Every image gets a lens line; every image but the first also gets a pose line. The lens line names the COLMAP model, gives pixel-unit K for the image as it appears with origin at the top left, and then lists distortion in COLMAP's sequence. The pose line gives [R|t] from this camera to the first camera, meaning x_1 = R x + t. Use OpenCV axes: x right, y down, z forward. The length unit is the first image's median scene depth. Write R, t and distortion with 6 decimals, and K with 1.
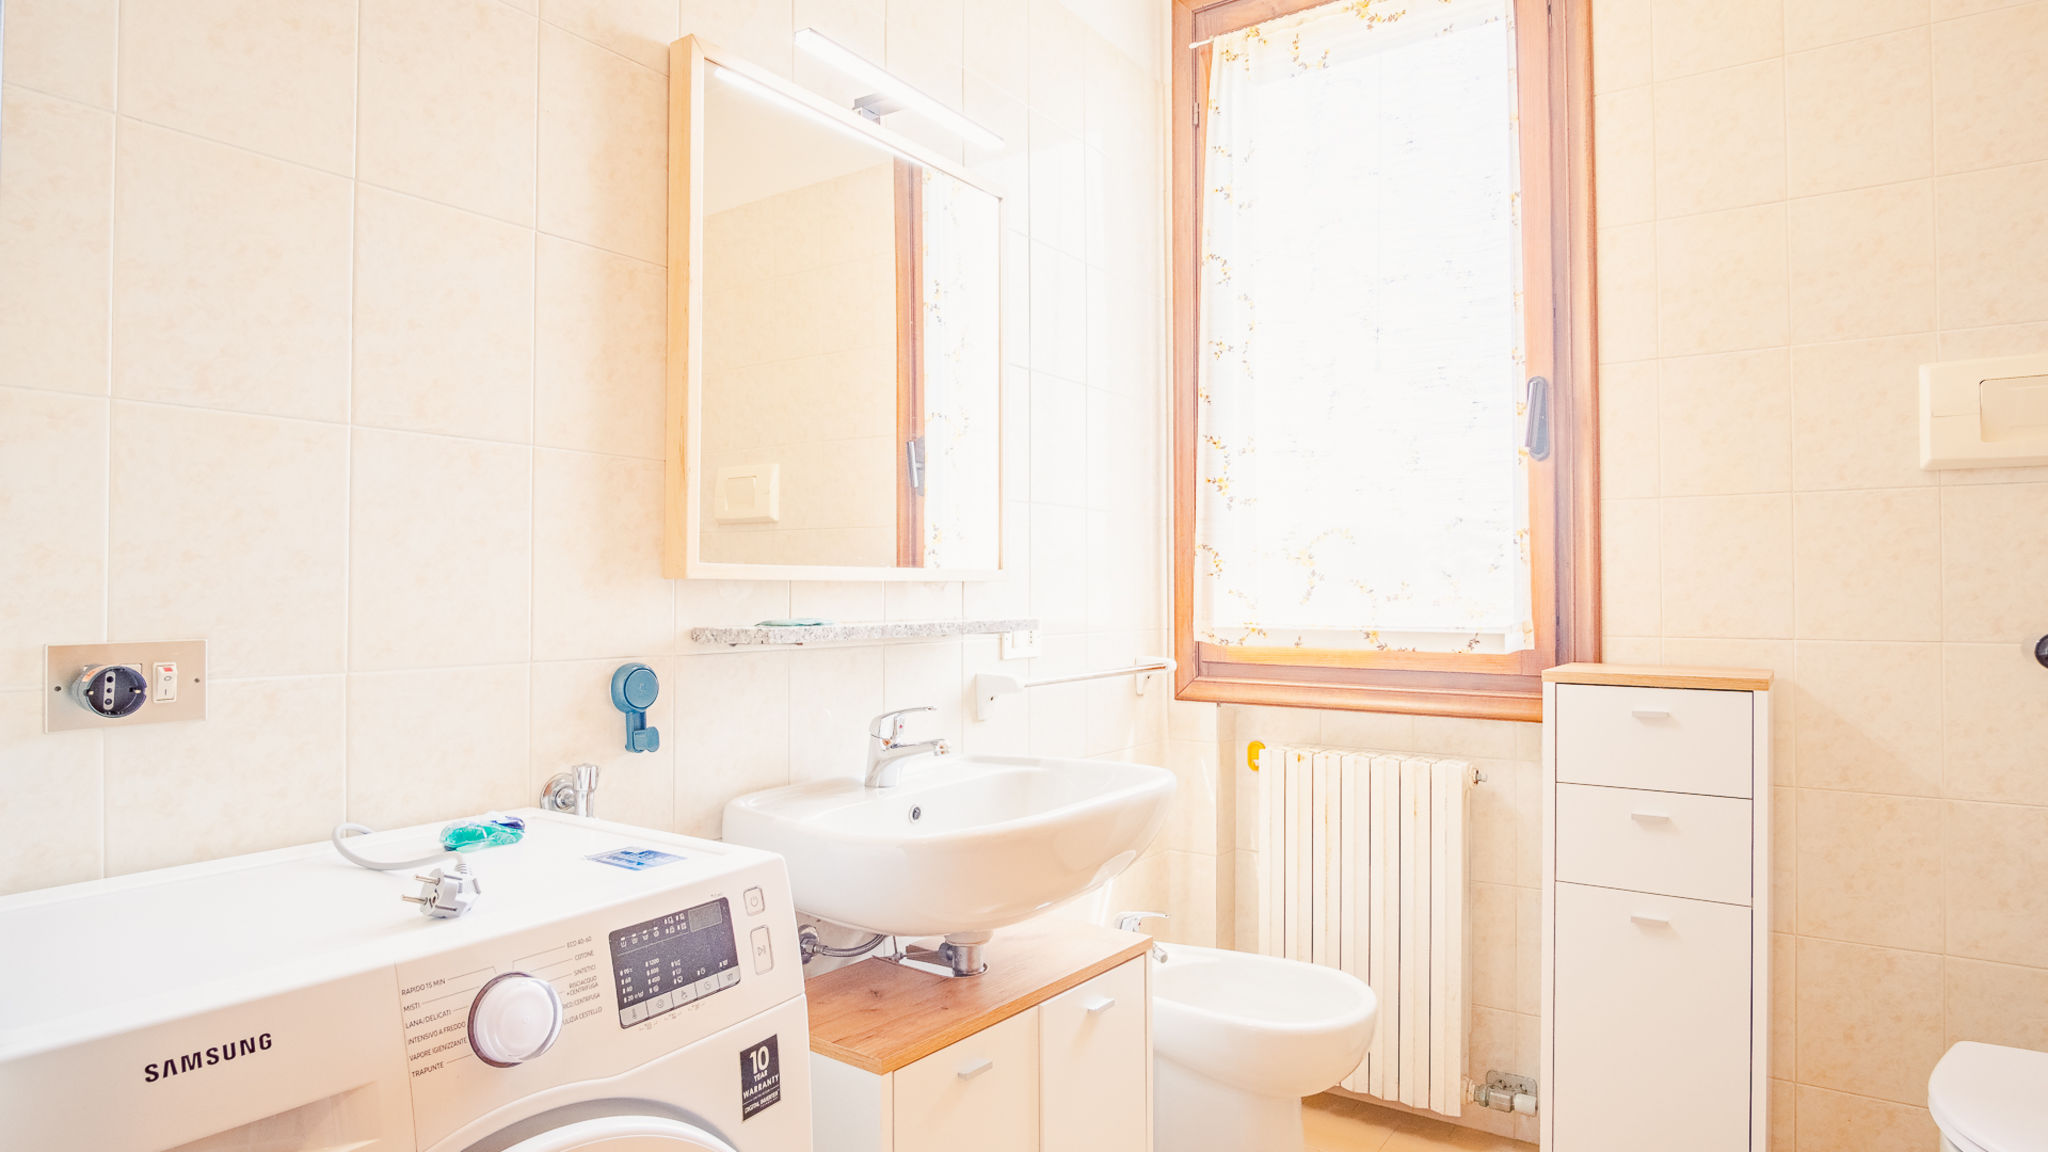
lens RADIAL K [[1109.1, 0, 1024.0], [0, 1109.1, 576.0], [0, 0, 1]] dist [-0.025977, 0.000359]
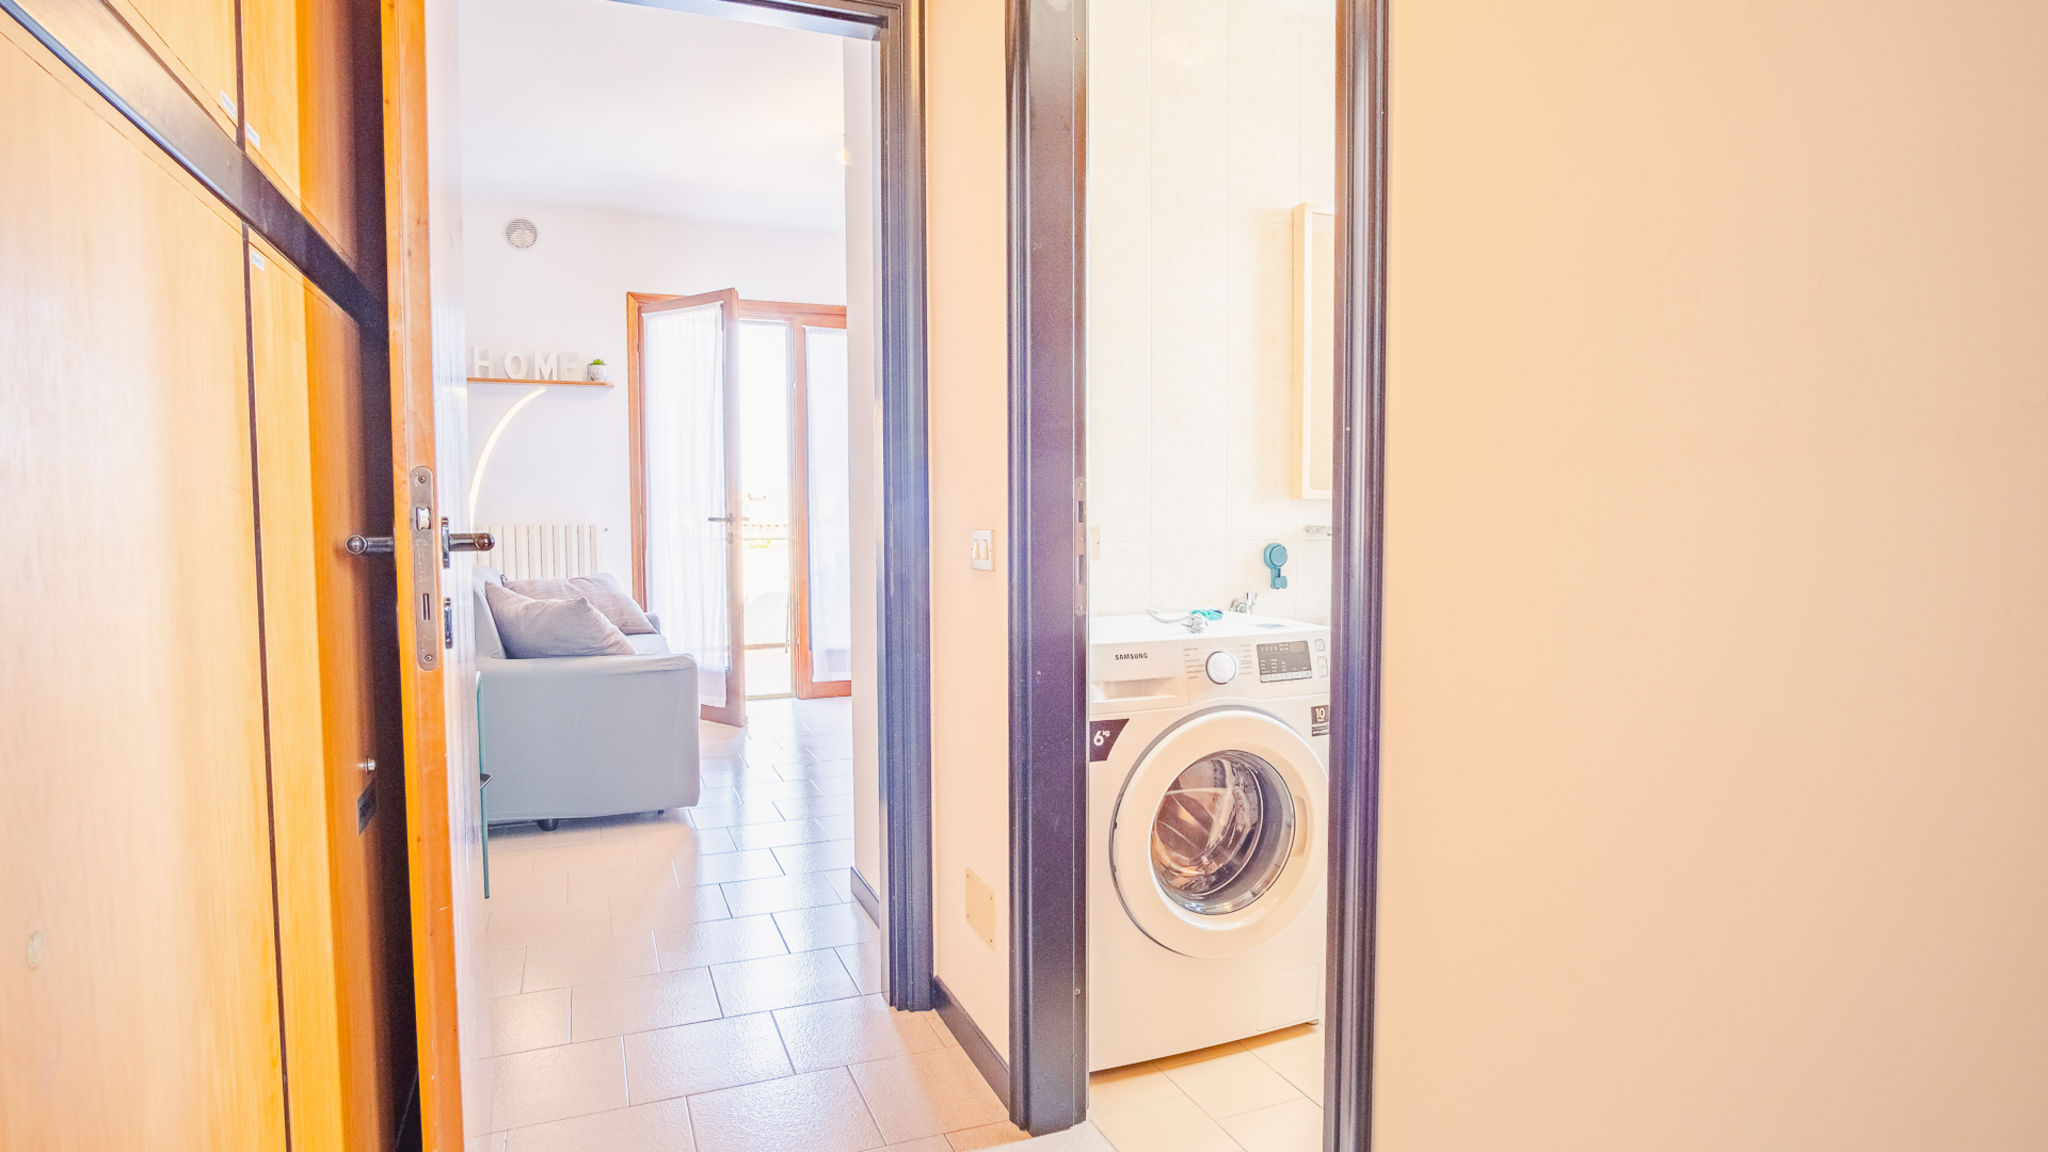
lens RADIAL K [[1109.1, 0, 1024.0], [0, 1109.1, 576.0], [0, 0, 1]] dist [-0.025977, 0.000359]
pose [[0.830723, 0.032005, -0.555766, 0.476587], [0.012459, 0.997027, 0.076039, -0.021498], [0.556547, -0.070092, 0.827854, -1.125812]]
